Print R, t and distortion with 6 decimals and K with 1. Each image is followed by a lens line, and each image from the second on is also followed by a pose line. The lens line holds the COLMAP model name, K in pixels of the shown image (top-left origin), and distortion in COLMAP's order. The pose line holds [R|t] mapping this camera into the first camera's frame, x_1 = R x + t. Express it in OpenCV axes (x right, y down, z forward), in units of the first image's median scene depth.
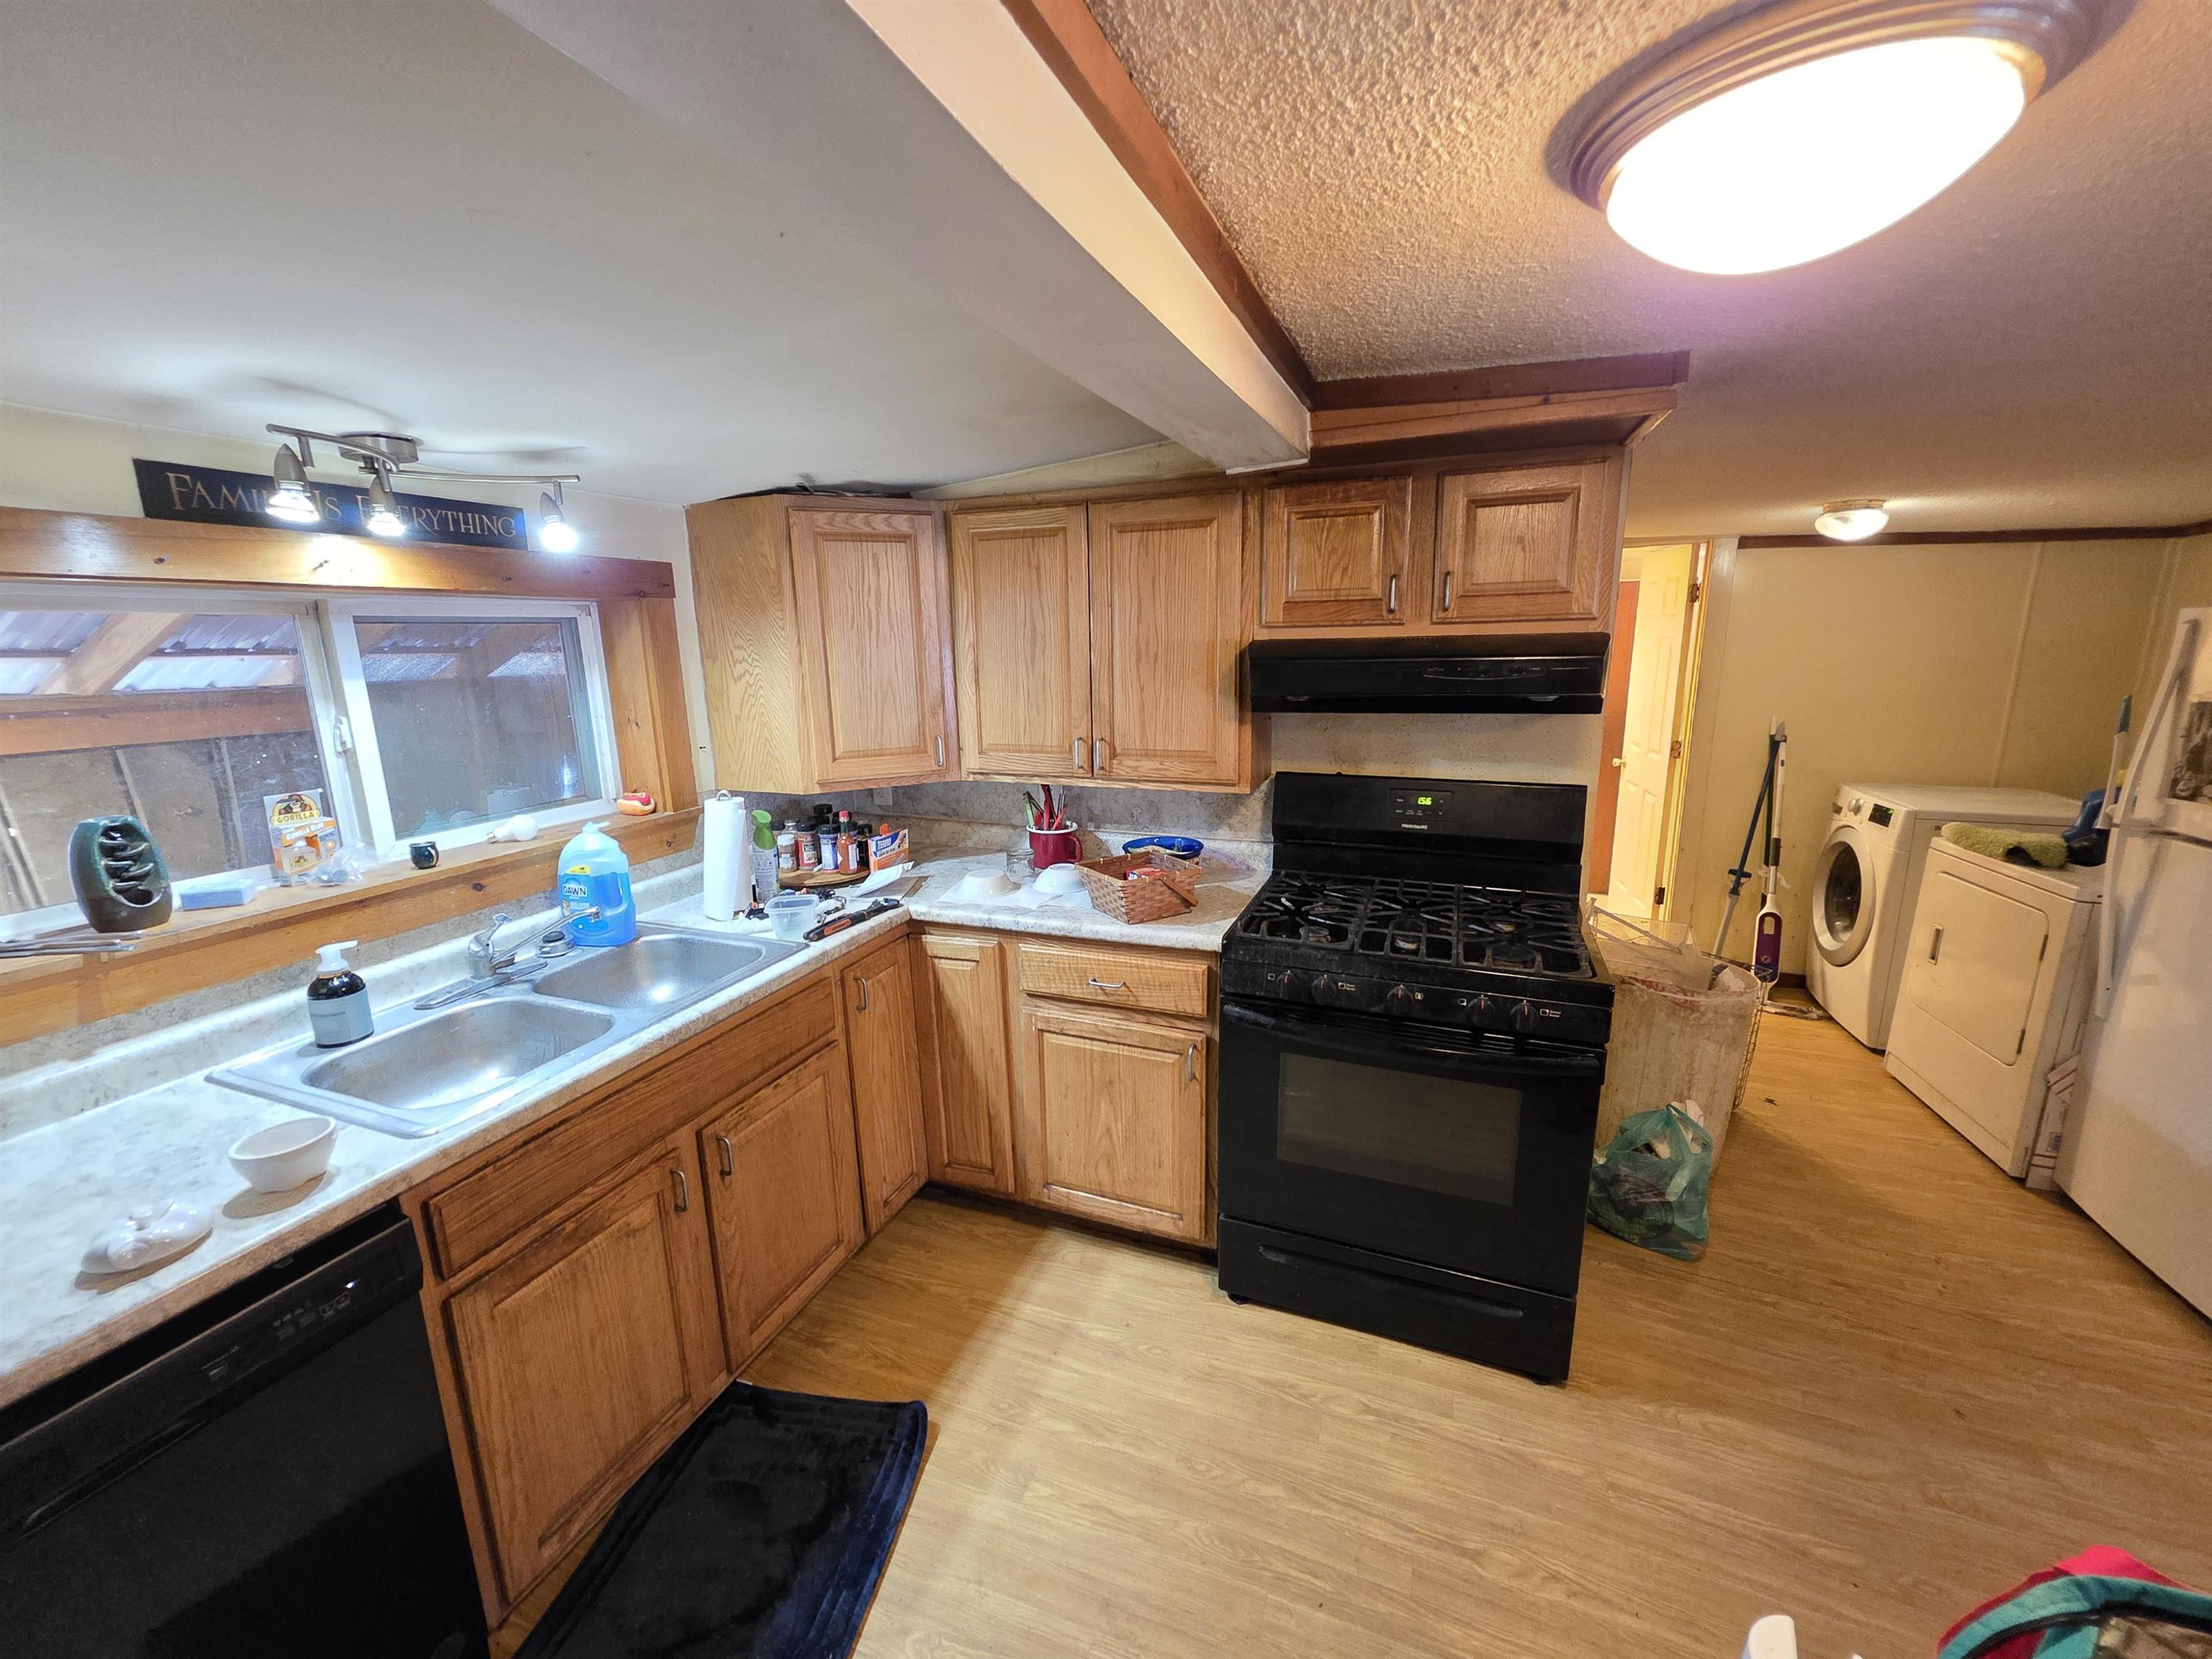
lens RADIAL K [[886.2, 0, 1104.8], [0, 886.2, 820.5], [0, 0, 1]] dist [0.001445, 0.000241]
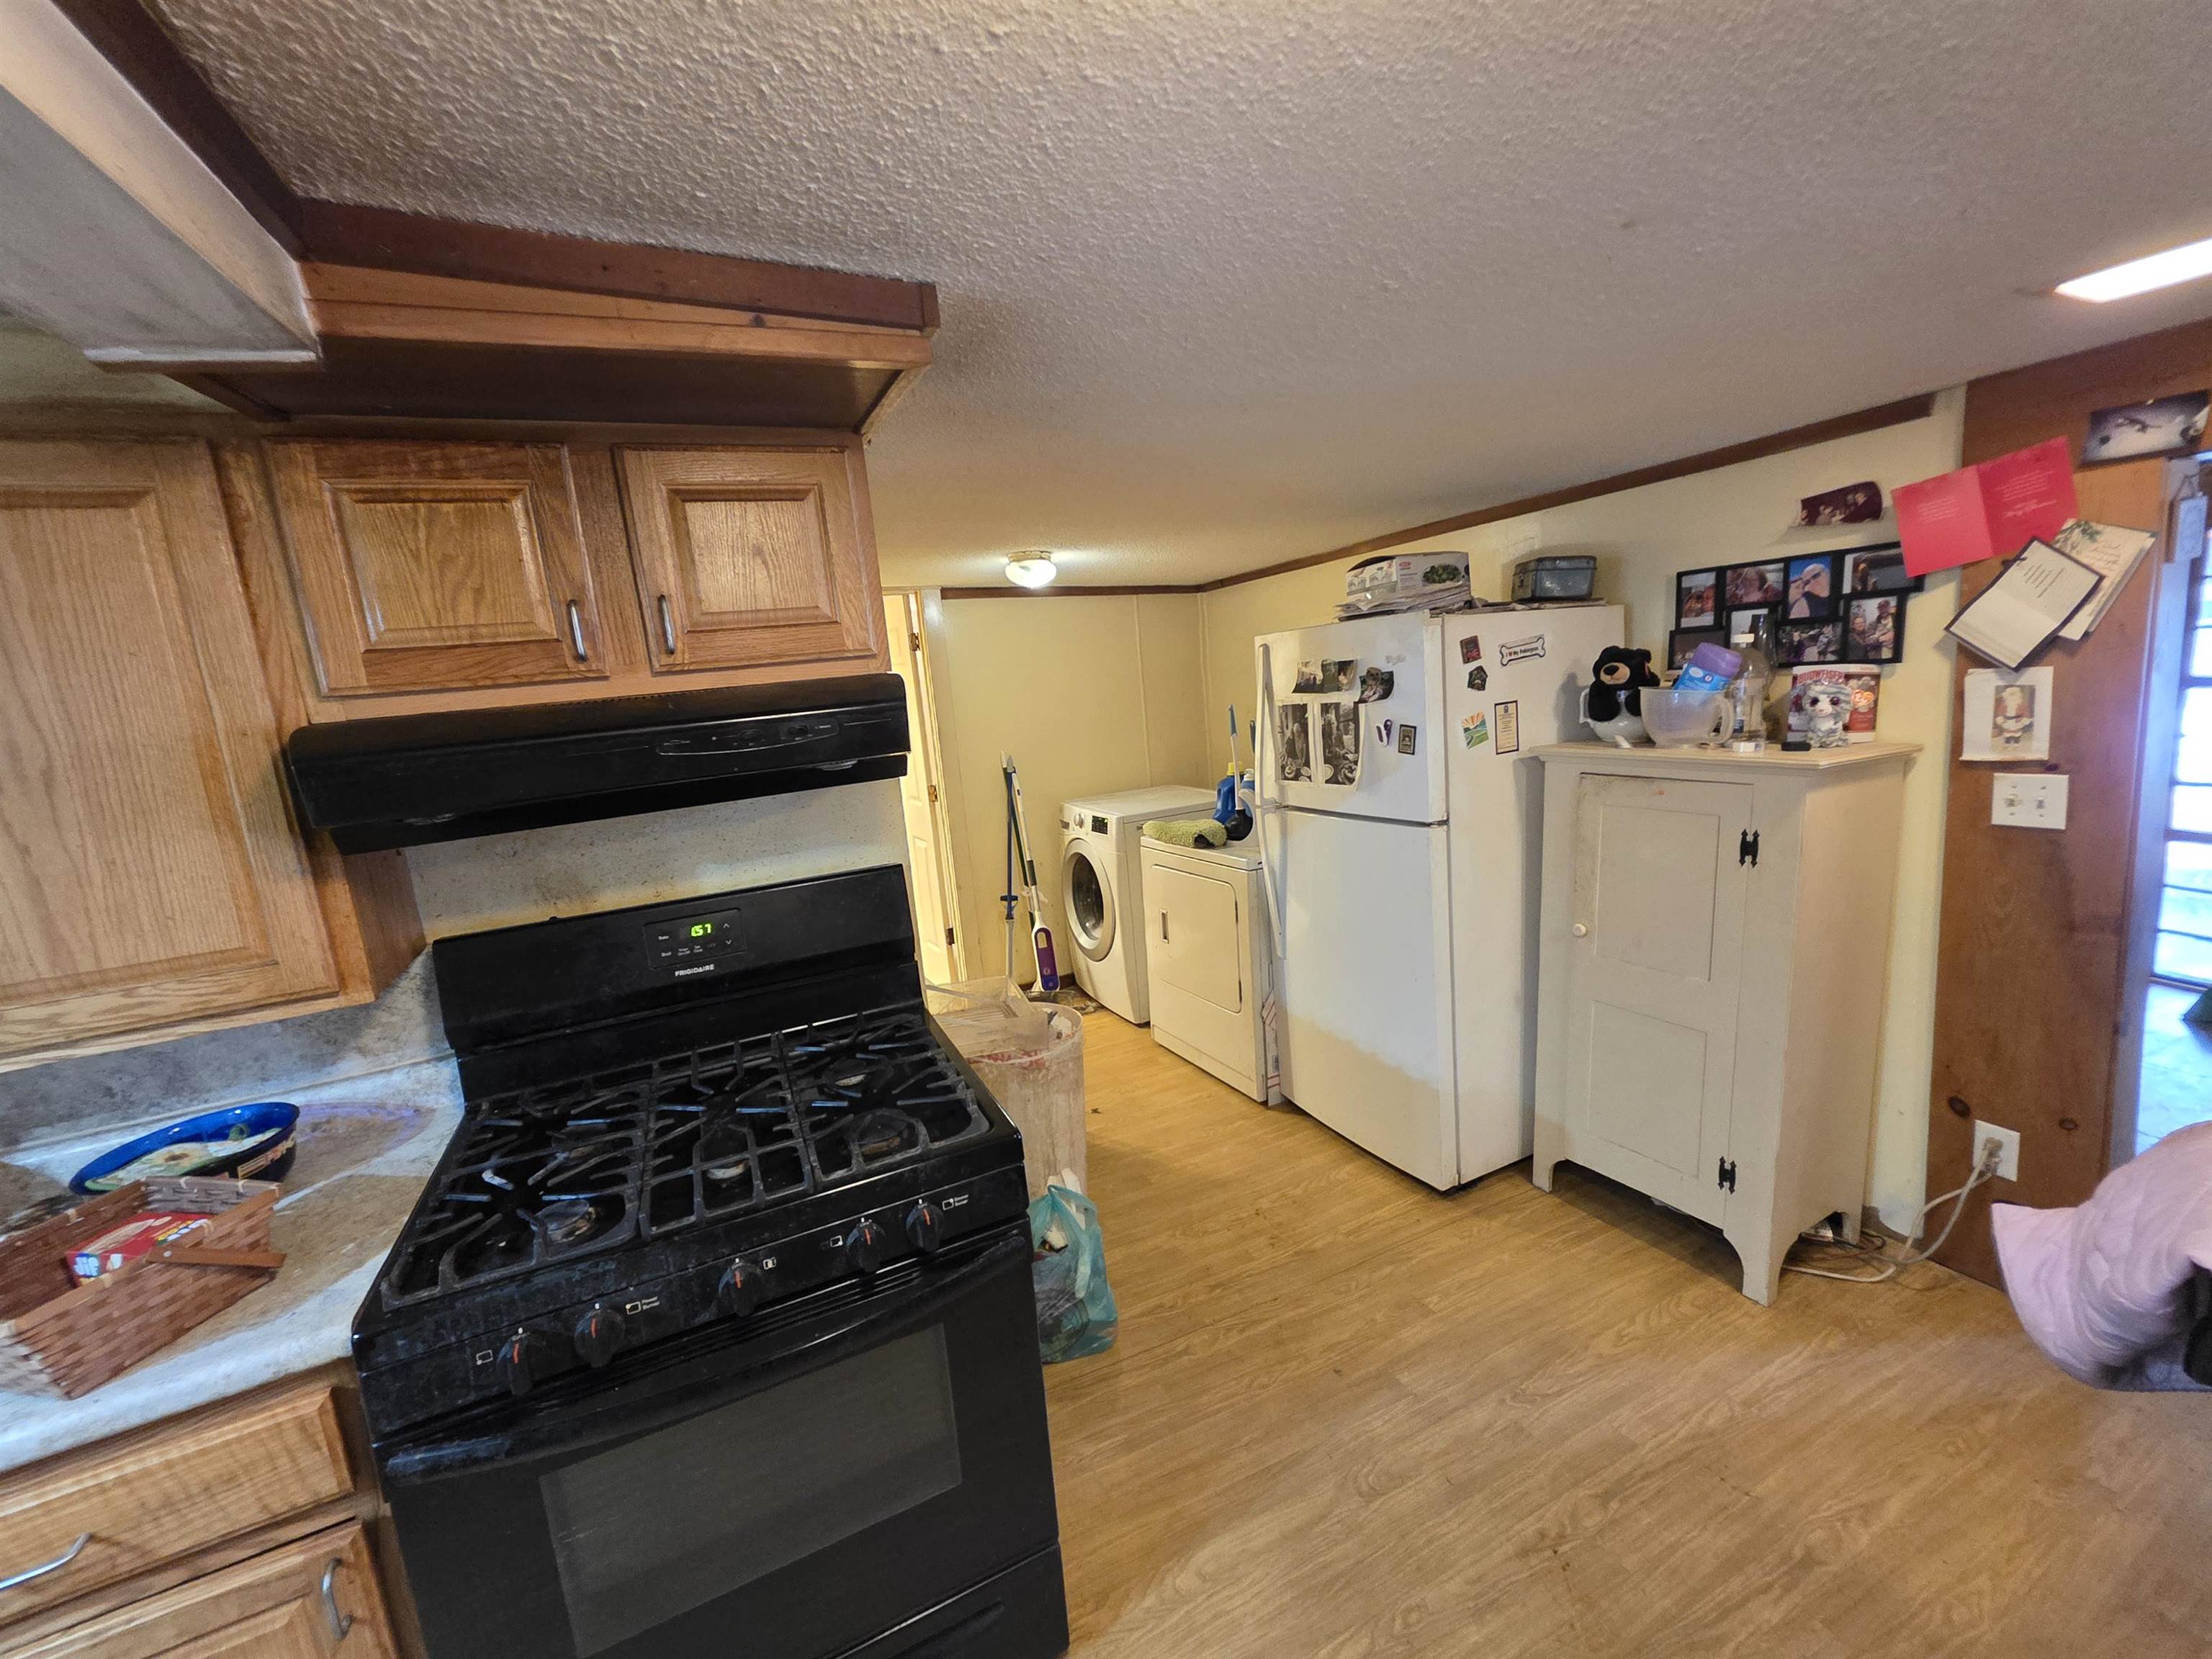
lens RADIAL K [[886.2, 0, 1104.8], [0, 886.2, 820.5], [0, 0, 1]] dist [0.001445, 0.000241]
pose [[0.685712, -0.167317, 0.708382, 0.109120], [0.217999, 0.975755, 0.019447, -0.053933], [-0.694461, 0.141091, 0.705562, 0.304126]]
